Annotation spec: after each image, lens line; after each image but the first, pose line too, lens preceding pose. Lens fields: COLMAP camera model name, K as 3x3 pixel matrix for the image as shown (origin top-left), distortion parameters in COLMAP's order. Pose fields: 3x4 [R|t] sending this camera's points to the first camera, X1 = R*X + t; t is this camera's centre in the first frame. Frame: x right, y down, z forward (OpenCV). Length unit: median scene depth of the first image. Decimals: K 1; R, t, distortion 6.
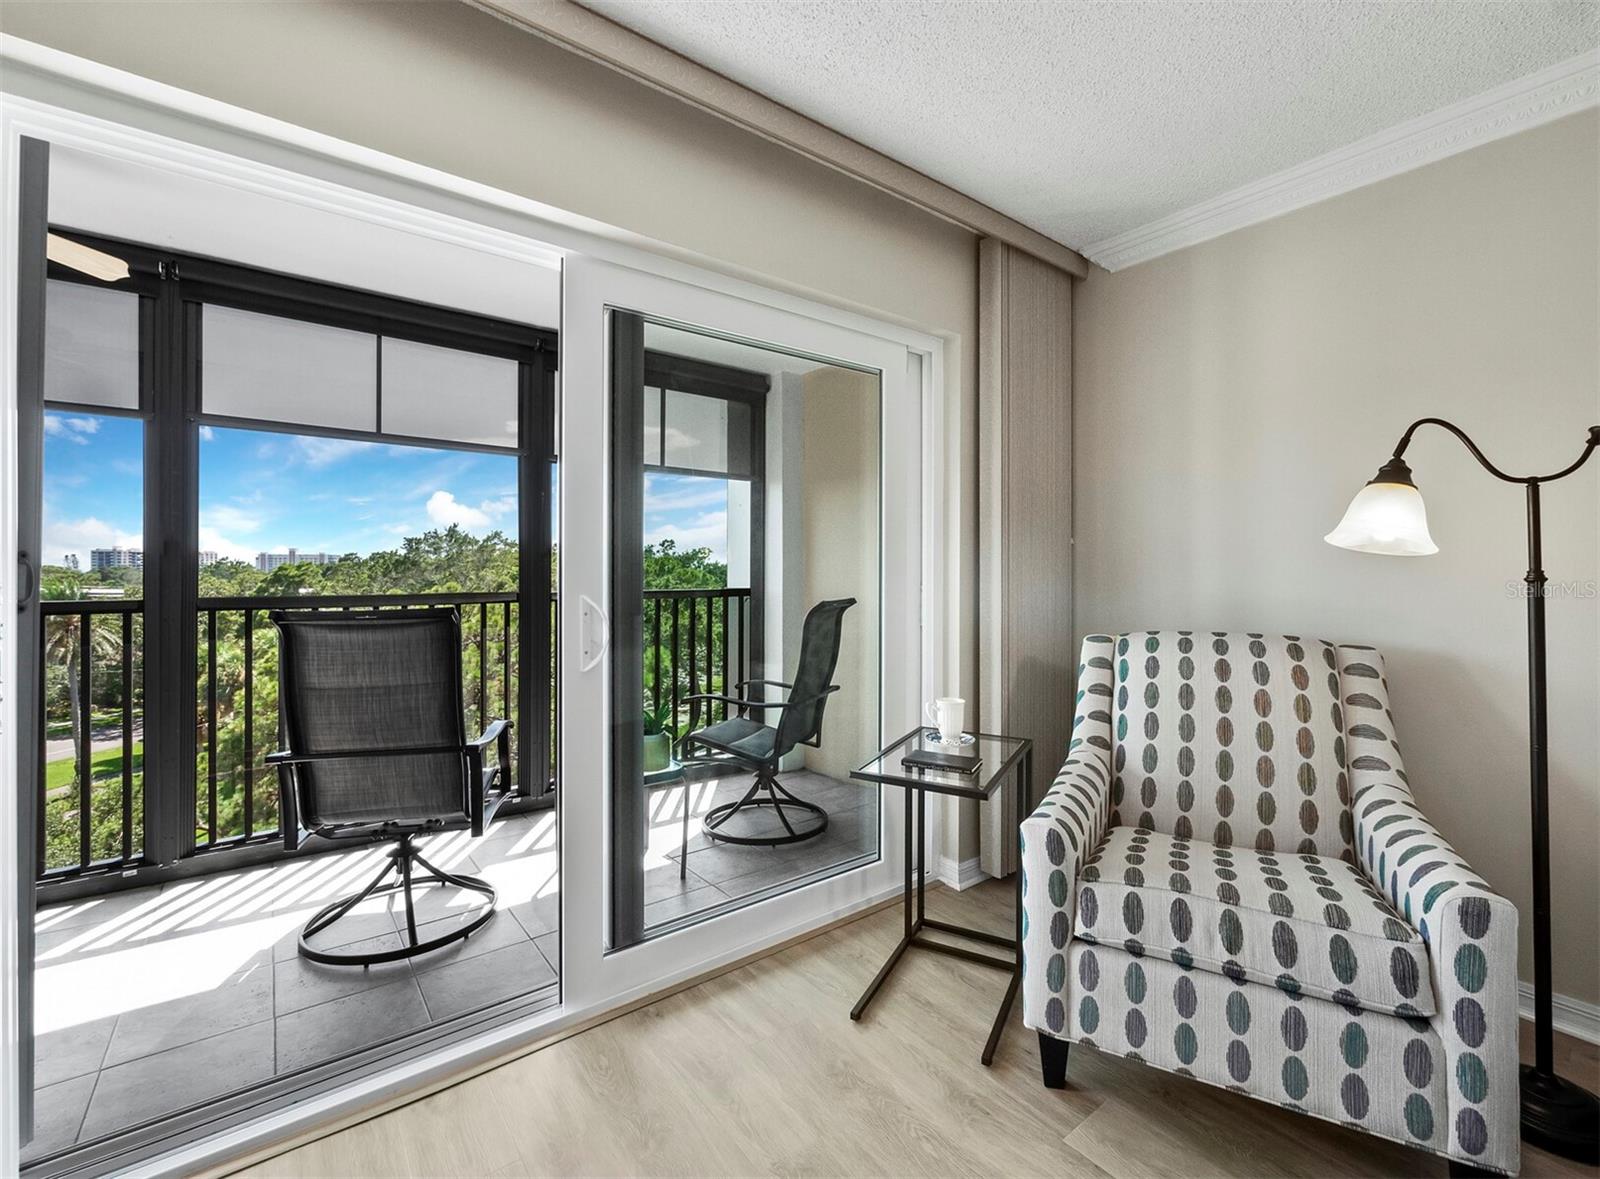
lens RADIAL K [[684.3, 0, 772.0], [0, 684.3, 573.2], [0, 0, 1]] dist [-0.002732, 0.000643]
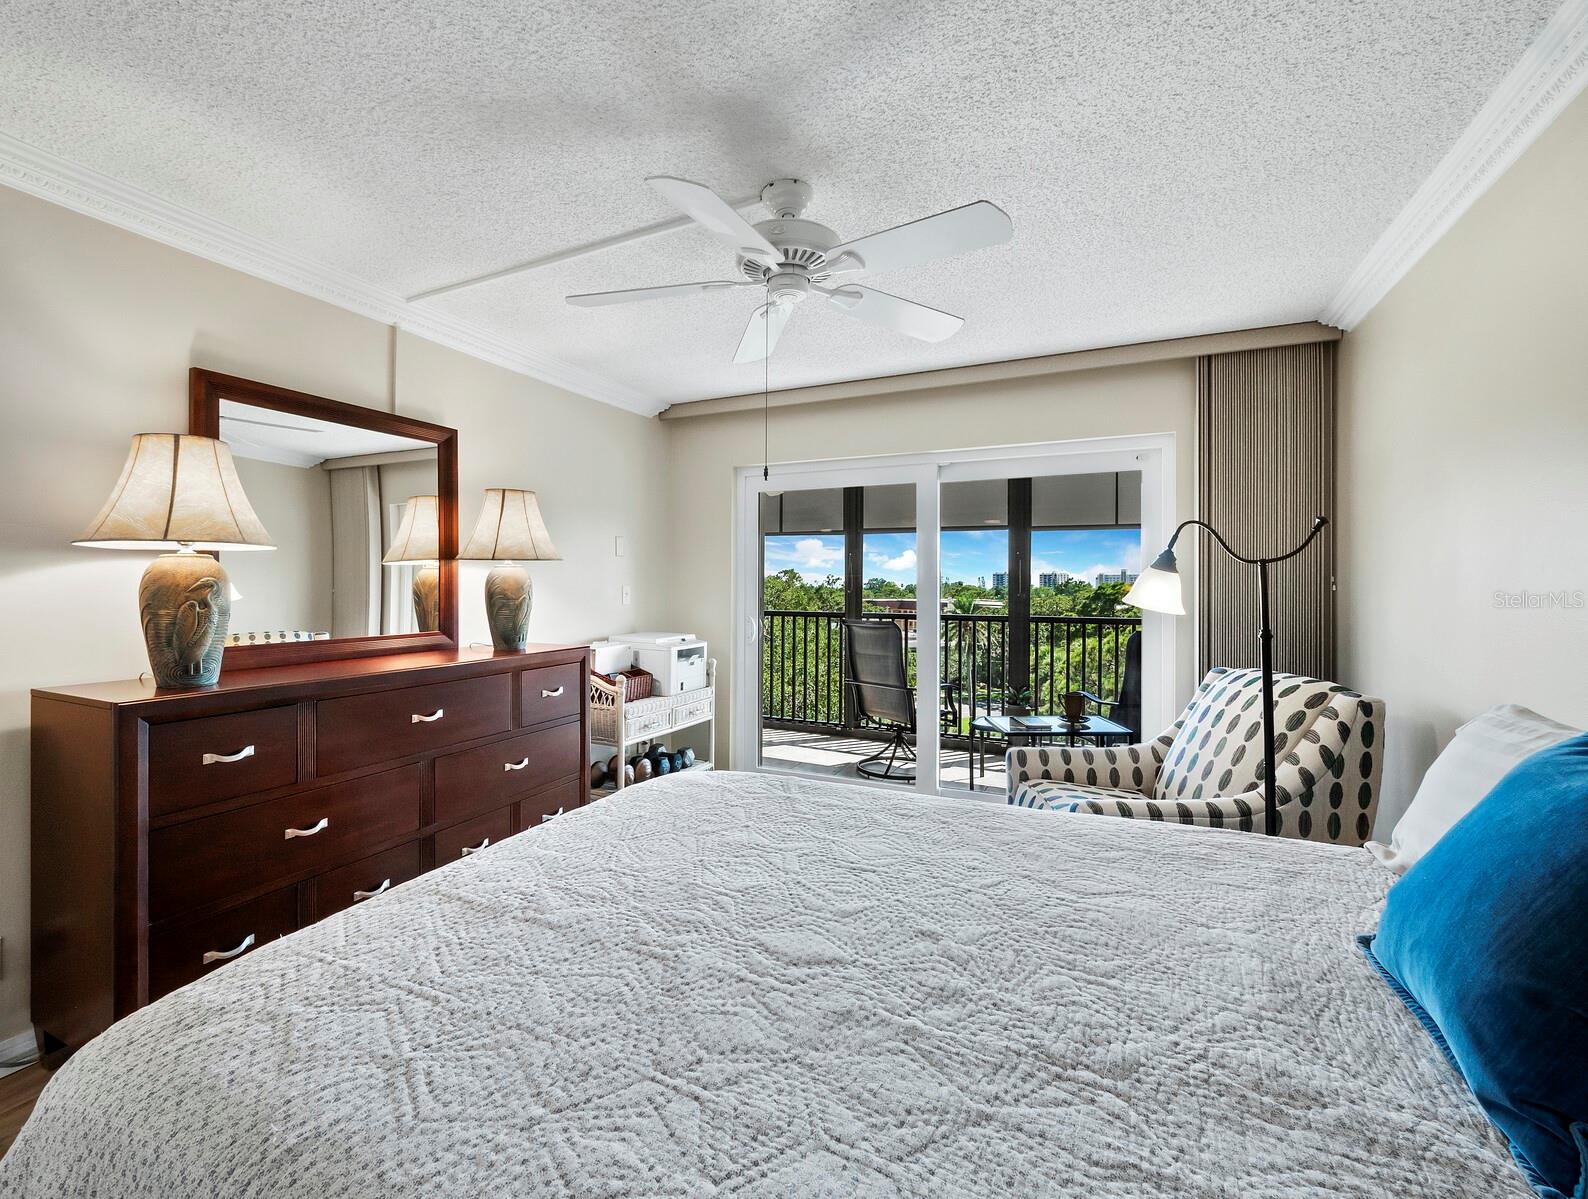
lens RADIAL K [[677.5, 0, 790.1], [0, 677.5, 589.4], [0, 0, 1]] dist [-0.000950, -0.000060]
pose [[0.478311, 0.004307, -0.878180, 0.964539], [-0.006761, 0.999976, 0.001221, -0.041891], [0.878165, 0.005354, 0.478329, -0.241222]]
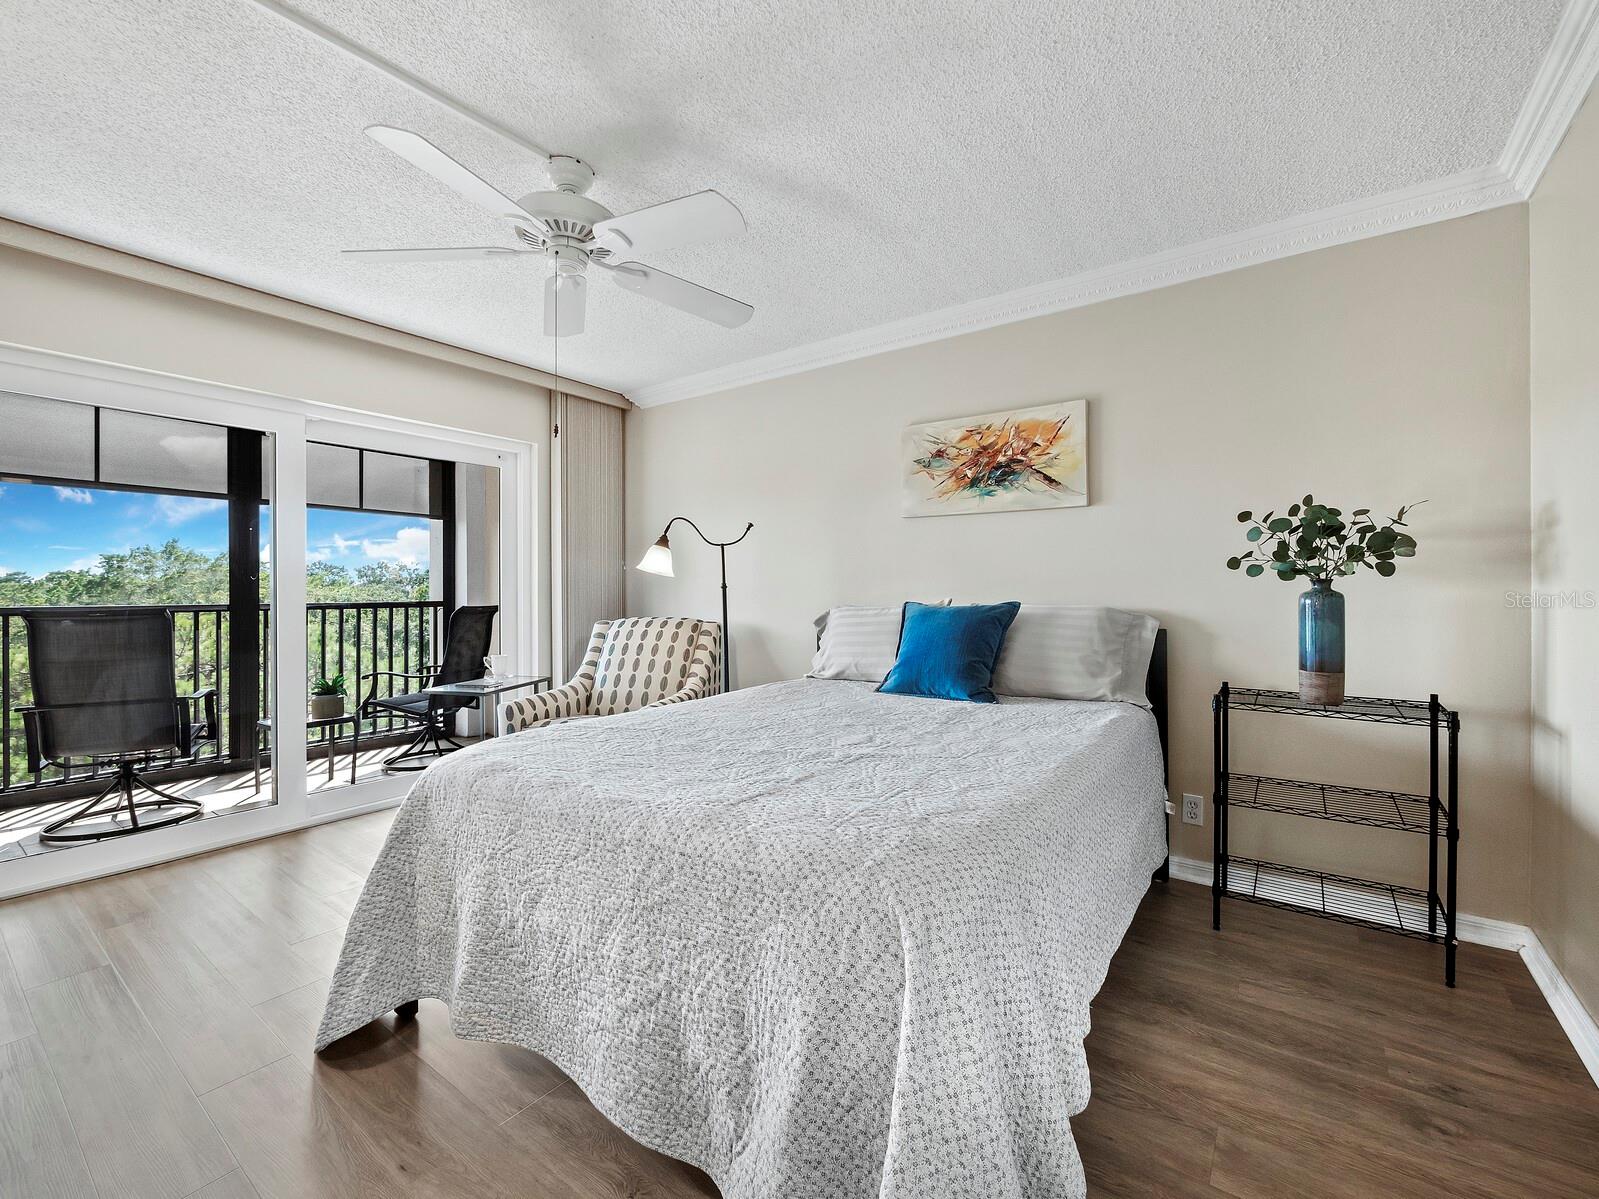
lens RADIAL K [[683.9, 0, 798.6], [0, 683.9, 590.2], [0, 0, 1]] dist [-0.002732, 0.000643]
pose [[0.953740, -0.003580, 0.300613, 0.341644], [0.005472, 0.999970, -0.005454, 0.017731], [-0.300584, 0.006847, 0.953731, -0.710444]]
